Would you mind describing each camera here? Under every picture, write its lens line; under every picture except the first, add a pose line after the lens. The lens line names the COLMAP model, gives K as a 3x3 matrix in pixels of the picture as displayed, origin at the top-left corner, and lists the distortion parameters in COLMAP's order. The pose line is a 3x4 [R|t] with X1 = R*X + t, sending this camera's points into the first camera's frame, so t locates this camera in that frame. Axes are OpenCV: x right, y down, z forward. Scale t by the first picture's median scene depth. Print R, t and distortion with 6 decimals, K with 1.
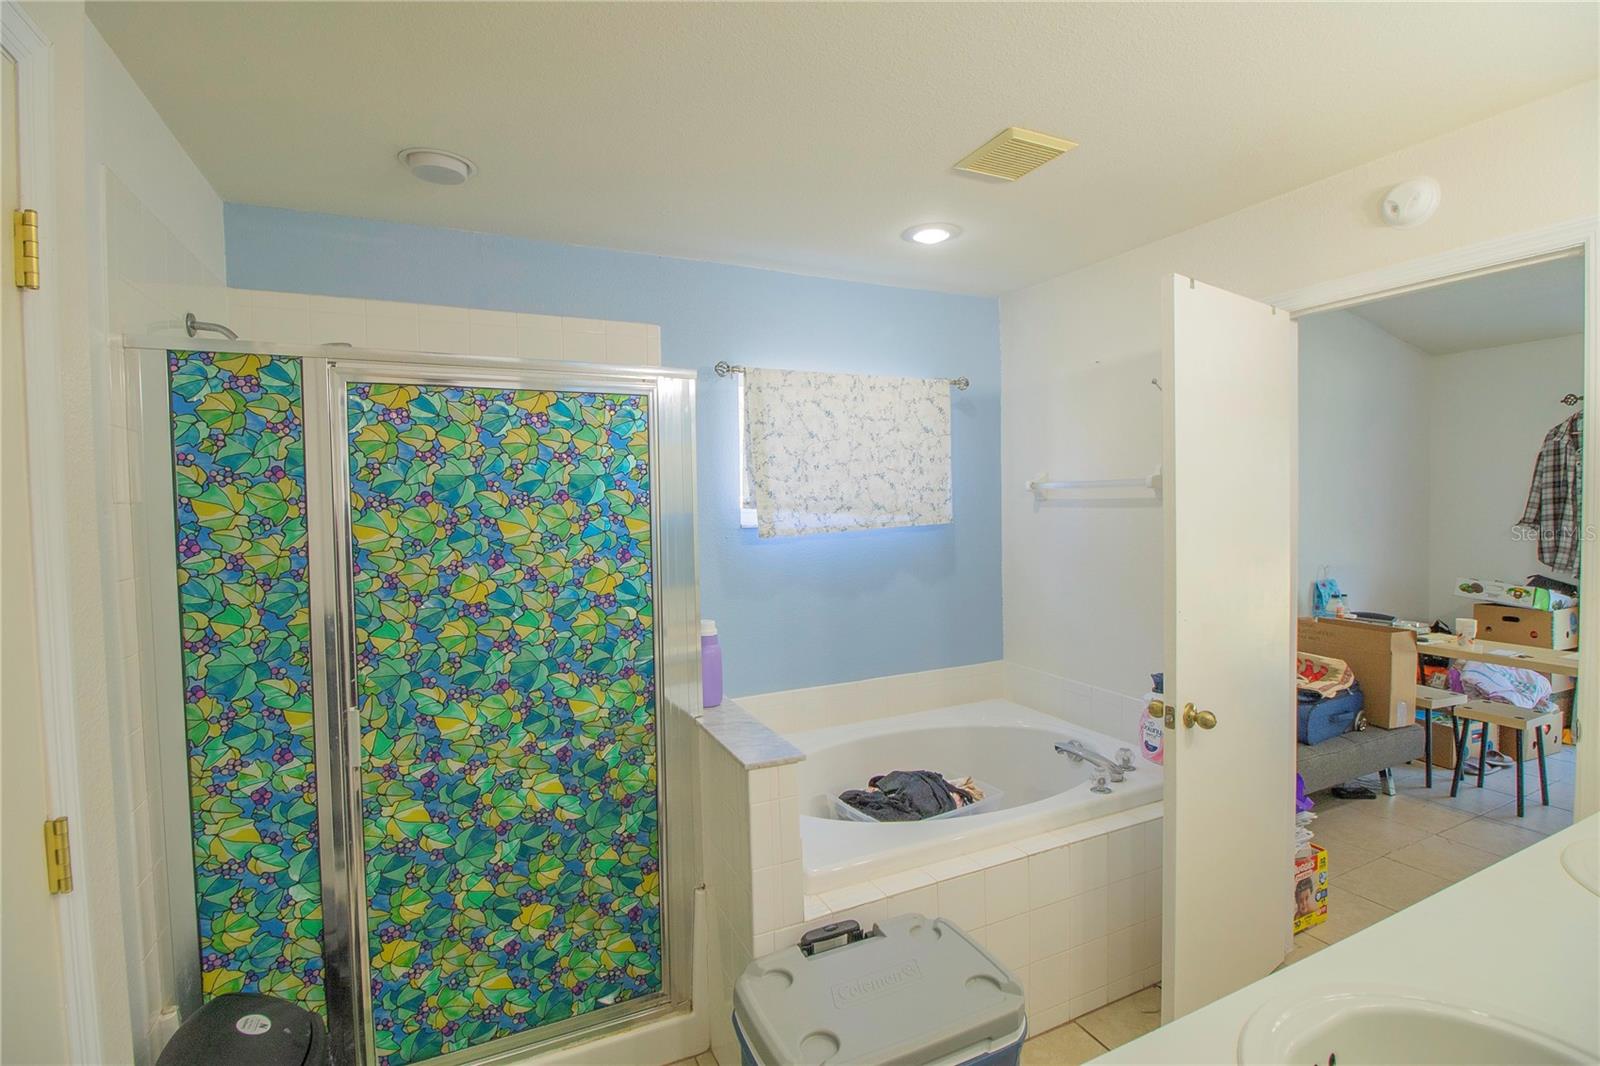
lens RADIAL K [[734.2, 0, 796.4], [0, 734.2, 526.0], [0, 0, 1]] dist [-0.011483, -0.009559]
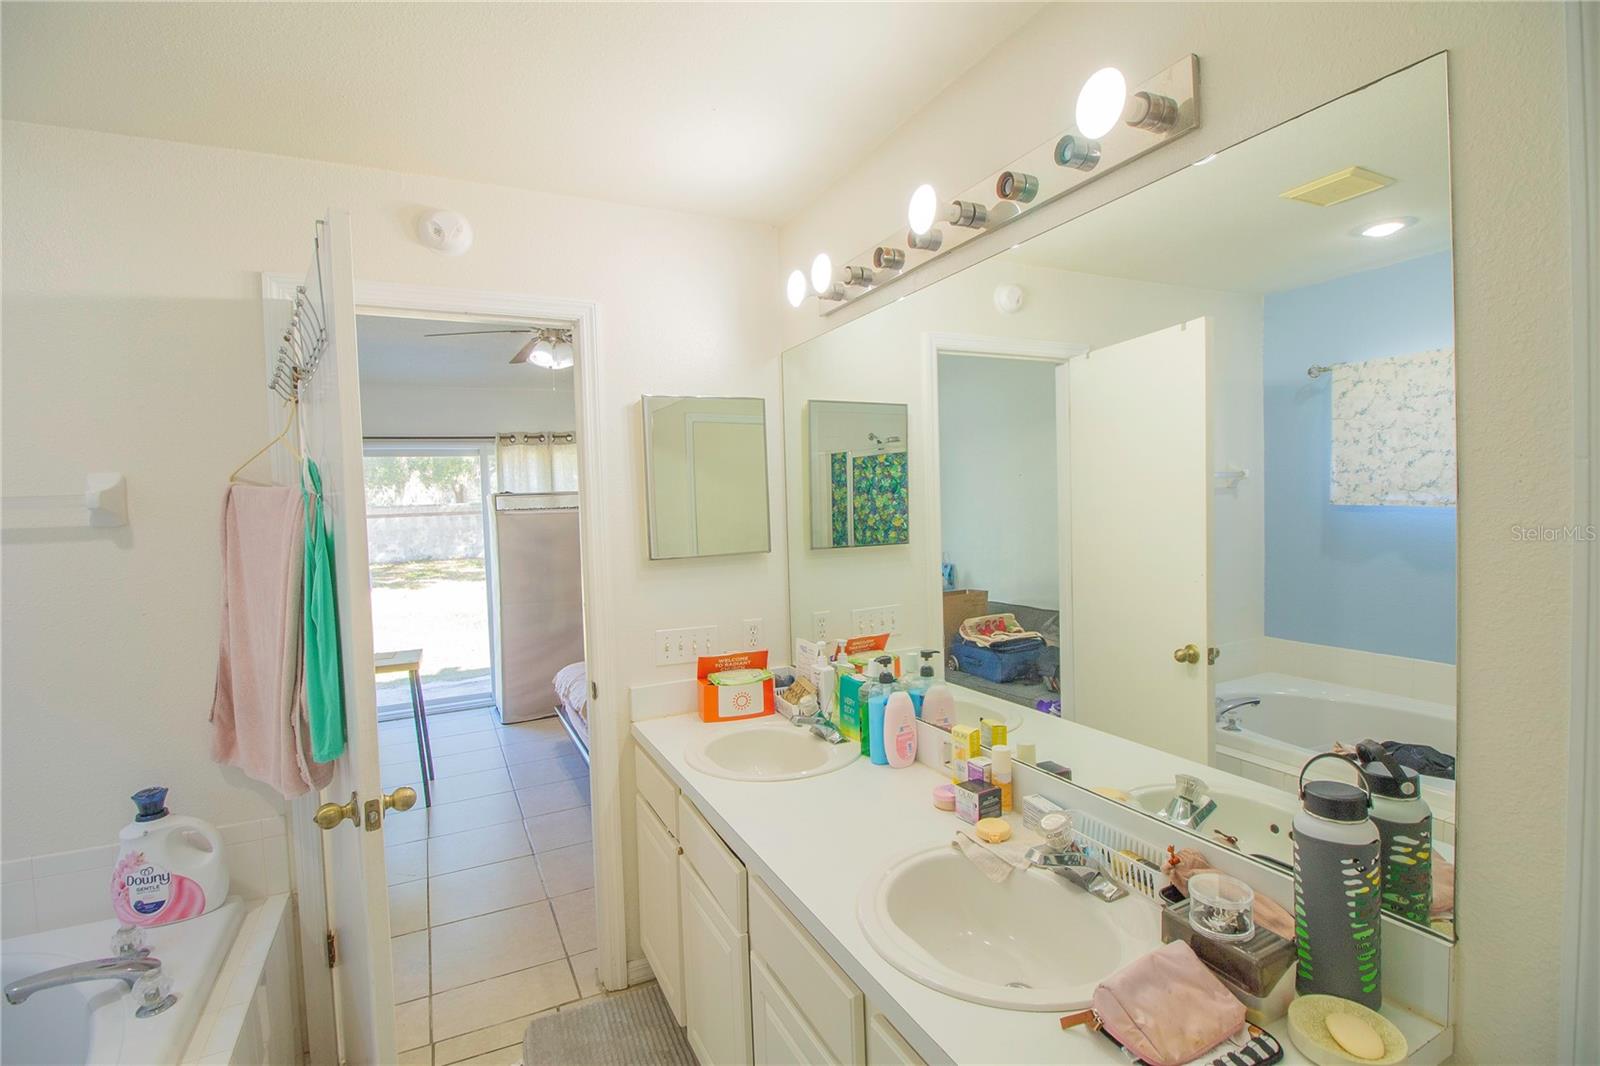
lens RADIAL K [[734.2, 0, 796.4], [0, 734.2, 526.0], [0, 0, 1]] dist [-0.011483, -0.009559]
pose [[-0.029832, -0.012599, 0.999476, -0.095663], [0.062260, 0.997956, 0.014438, -0.004814], [-0.997614, 0.062658, -0.028986, 0.246646]]
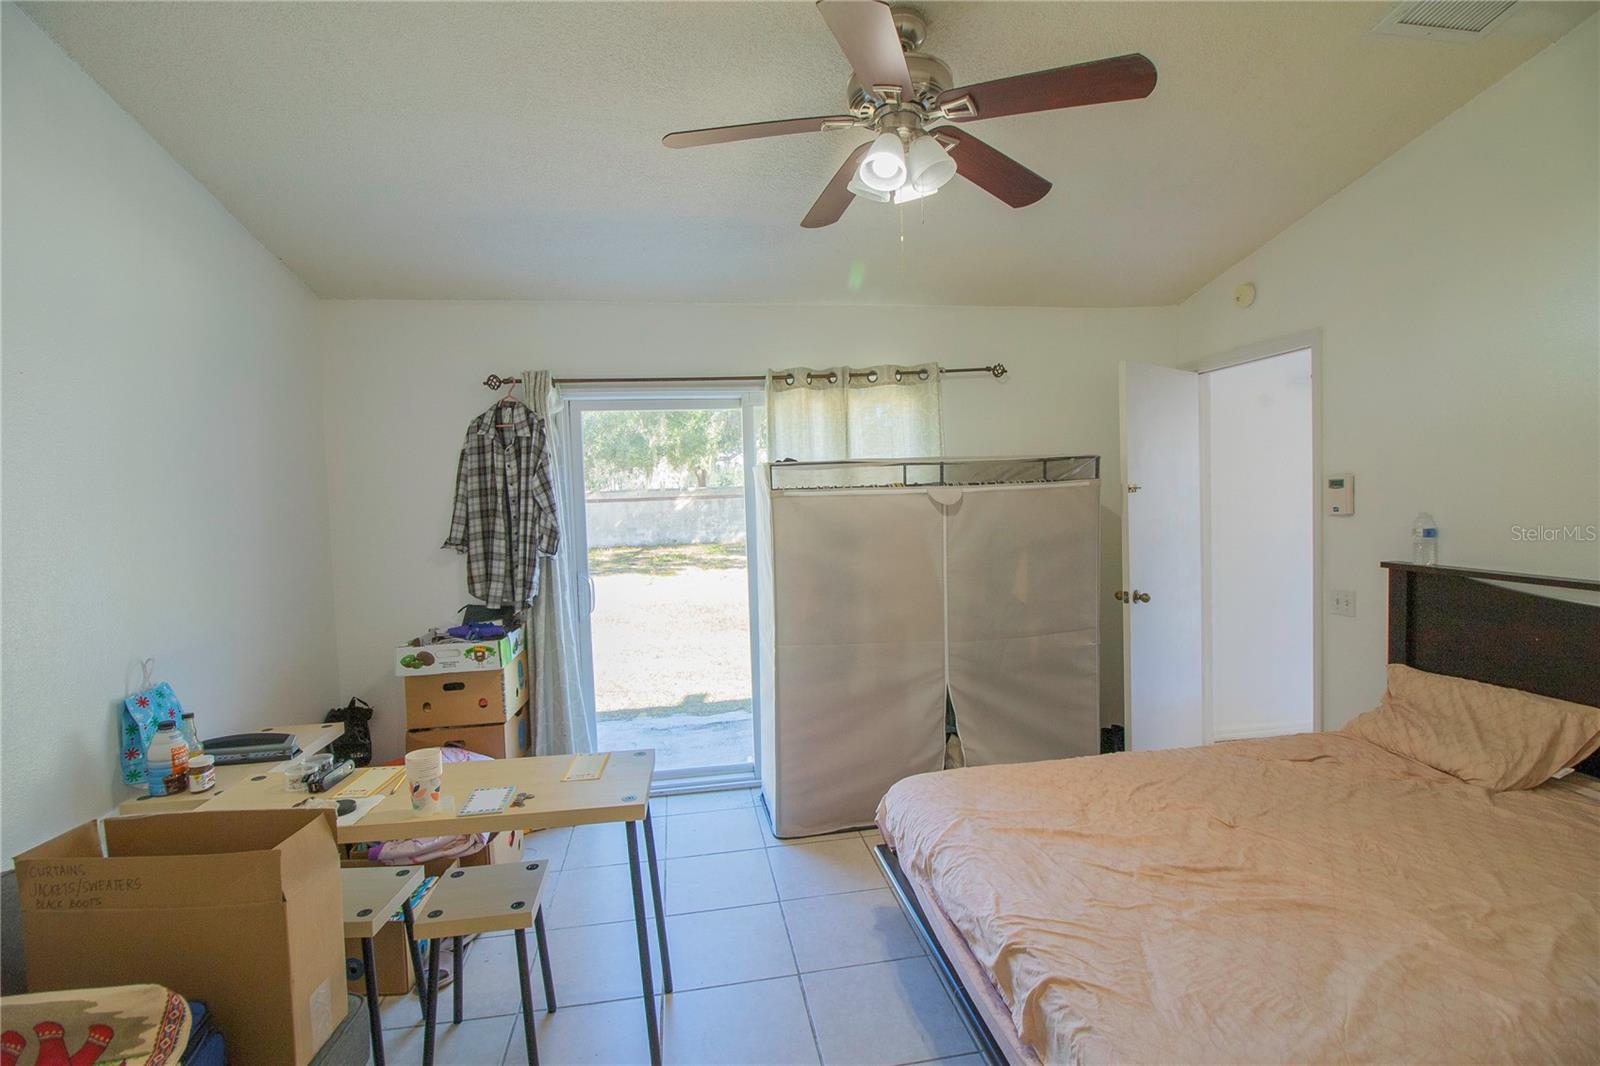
lens RADIAL K [[734.2, 0, 796.4], [0, 734.2, 526.0], [0, 0, 1]] dist [-0.011483, -0.009559]
pose [[0.268881, -0.030204, 0.962700, 0.400776], [0.052599, 0.998477, 0.016636, -0.017977], [-0.961736, 0.046164, 0.270060, 0.471356]]
